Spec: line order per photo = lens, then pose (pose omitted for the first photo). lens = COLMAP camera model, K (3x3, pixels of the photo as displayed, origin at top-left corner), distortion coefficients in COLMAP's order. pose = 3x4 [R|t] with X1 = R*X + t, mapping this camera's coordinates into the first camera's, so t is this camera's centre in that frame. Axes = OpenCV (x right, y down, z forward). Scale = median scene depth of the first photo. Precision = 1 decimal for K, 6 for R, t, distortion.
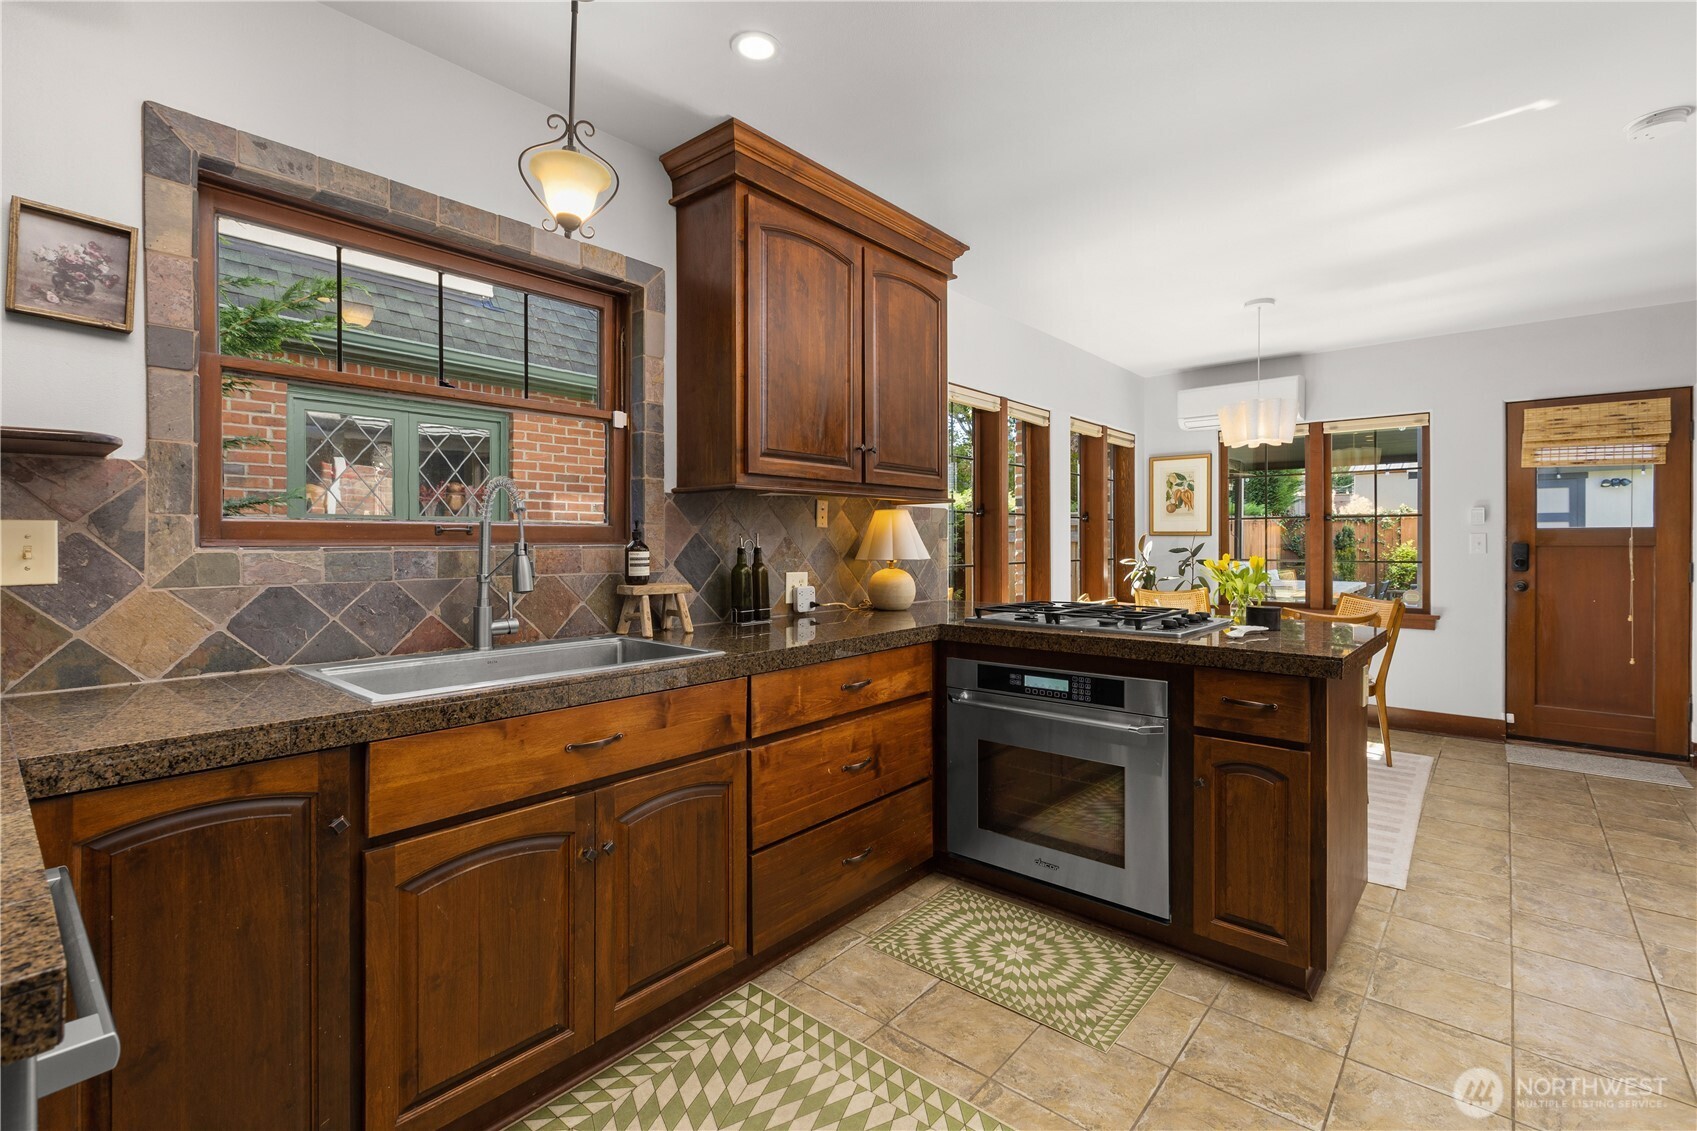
lens RADIAL K [[777.5, 0, 858.2], [0, 777.5, 550.5], [0, 0, 1]] dist [0.006551, -0.002190]
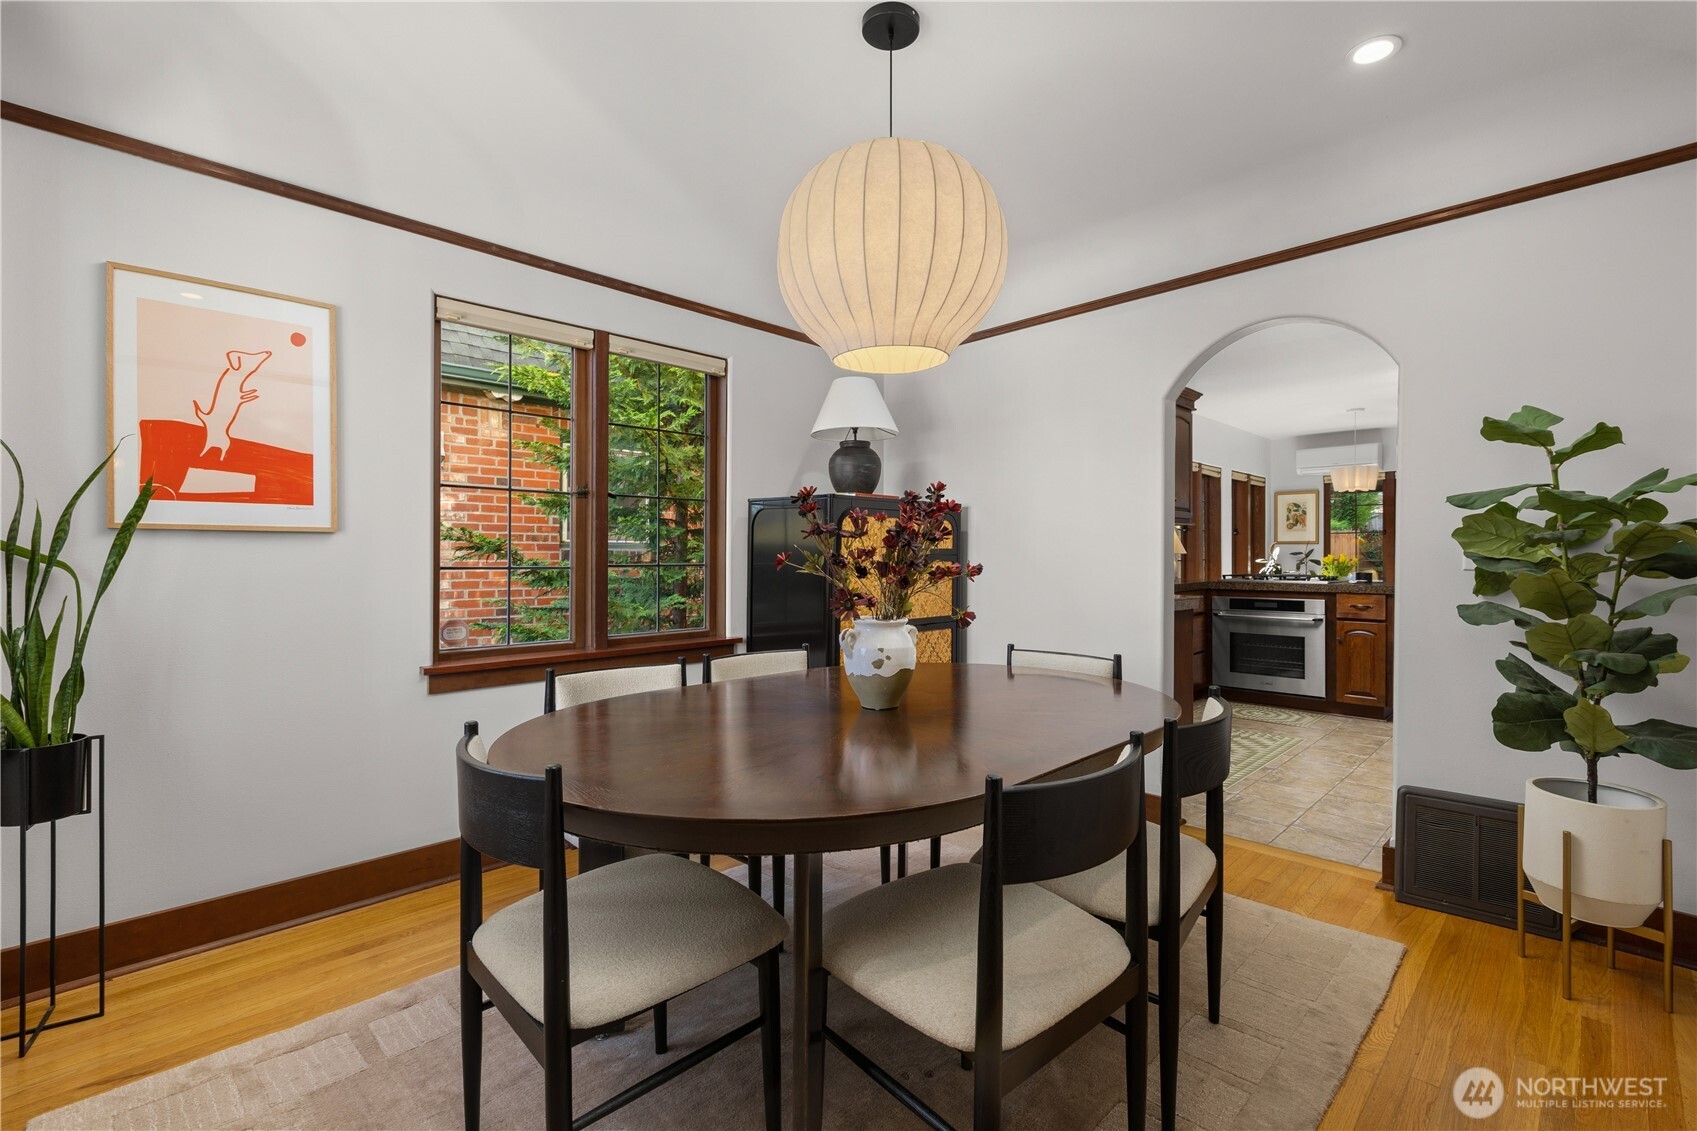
lens RADIAL K [[777.5, 0, 859.3], [0, 777.5, 559.5], [0, 0, 1]] dist [0.006551, -0.002190]
pose [[0.997572, 0.001529, -0.069631, -0.762217], [-0.002008, 0.999975, -0.006810, 0.053005], [0.069619, 0.006934, 0.997550, -1.322765]]
